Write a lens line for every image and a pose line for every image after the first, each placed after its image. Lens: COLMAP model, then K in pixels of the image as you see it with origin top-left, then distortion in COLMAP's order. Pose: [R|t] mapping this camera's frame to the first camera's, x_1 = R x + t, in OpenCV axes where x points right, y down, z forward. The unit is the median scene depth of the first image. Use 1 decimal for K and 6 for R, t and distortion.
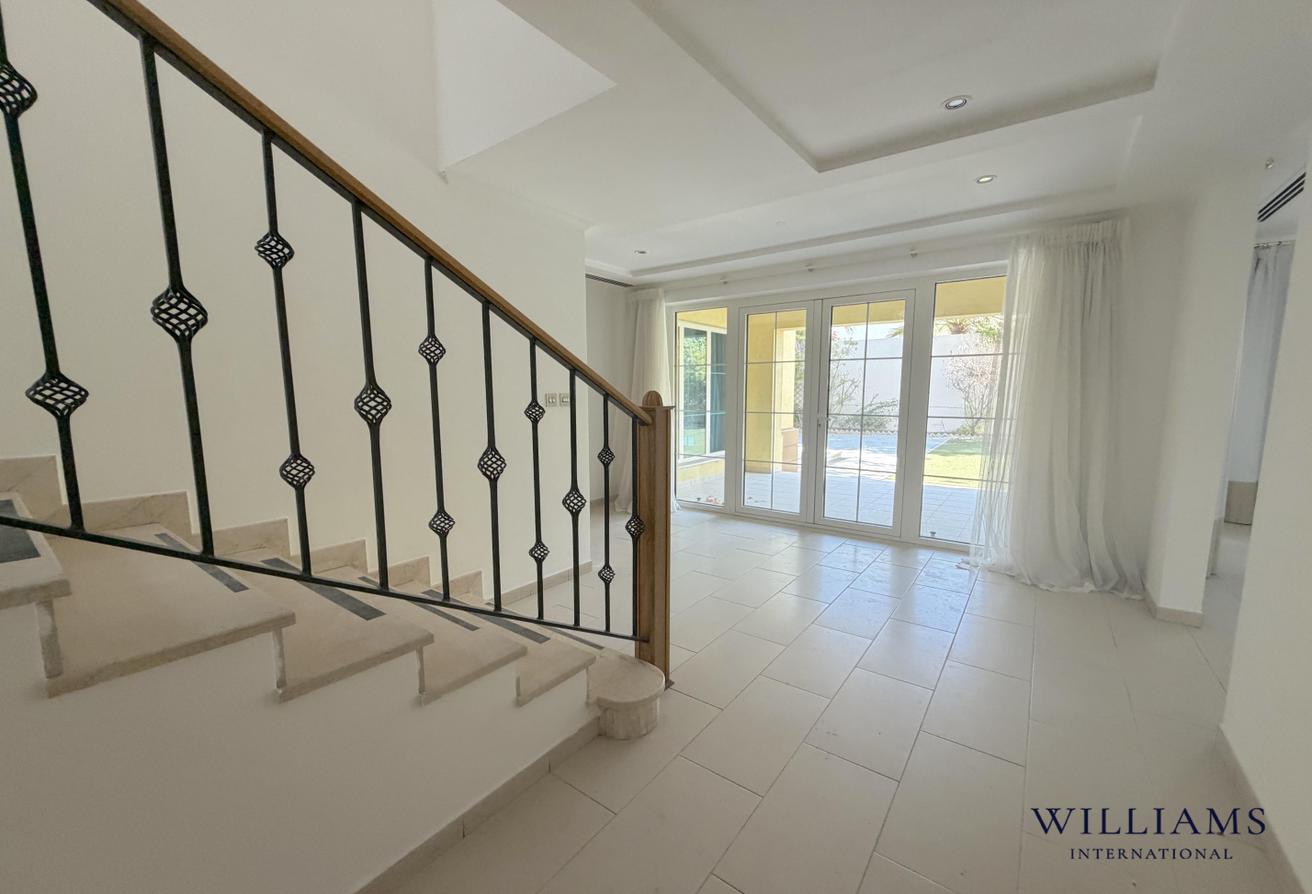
lens RADIAL K [[520.4, 0, 656.0], [0, 520.4, 447.0], [0, 0, 1]] dist [0.000018, 0.000002]
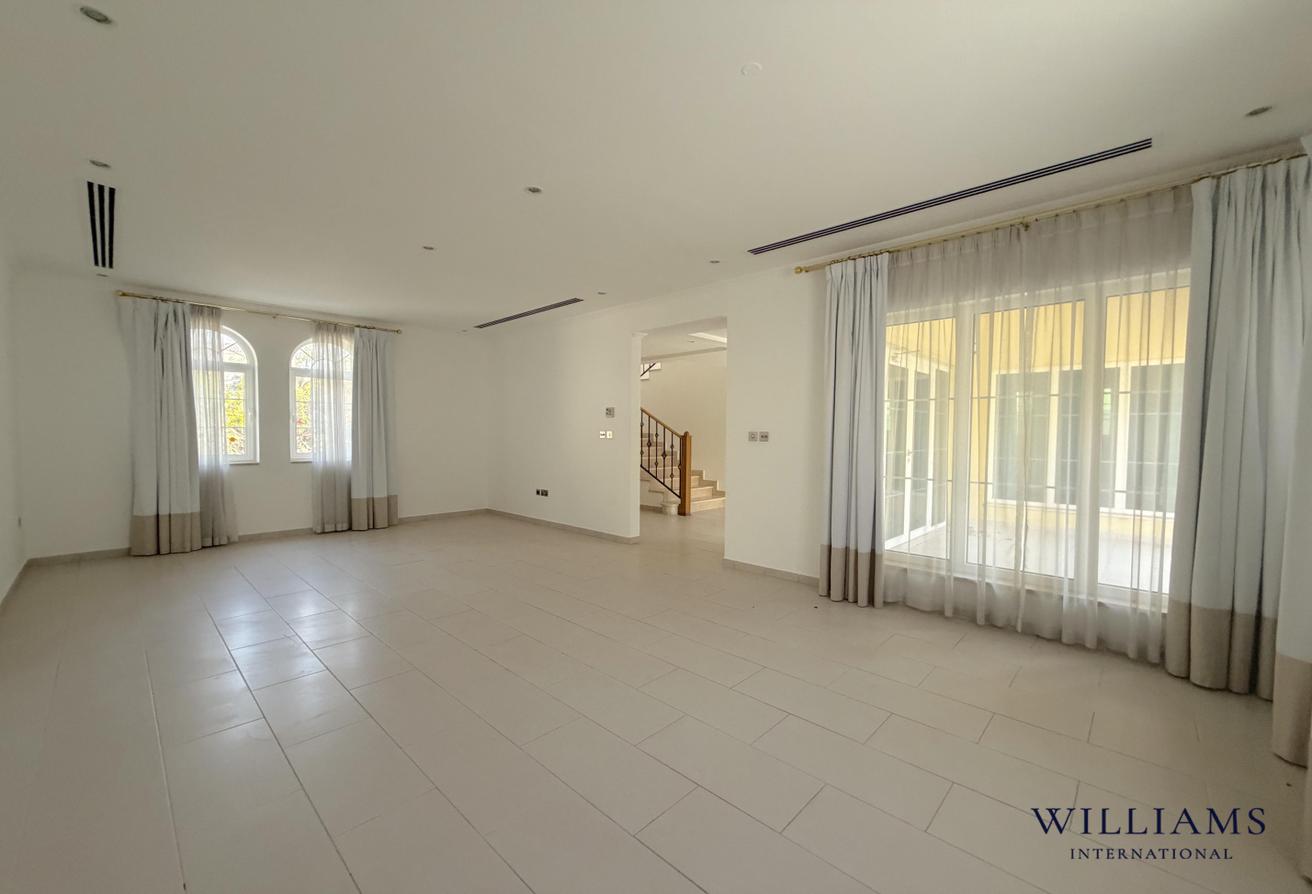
lens RADIAL K [[520.4, 0, 656.0], [0, 520.4, 447.0], [0, 0, 1]] dist [0.000018, 0.000002]
pose [[0.981236, 0.012649, -0.192396, 0.556808], [-0.031006, 0.995211, -0.092703, 0.397393], [0.190302, 0.096929, 0.976929, -2.984738]]
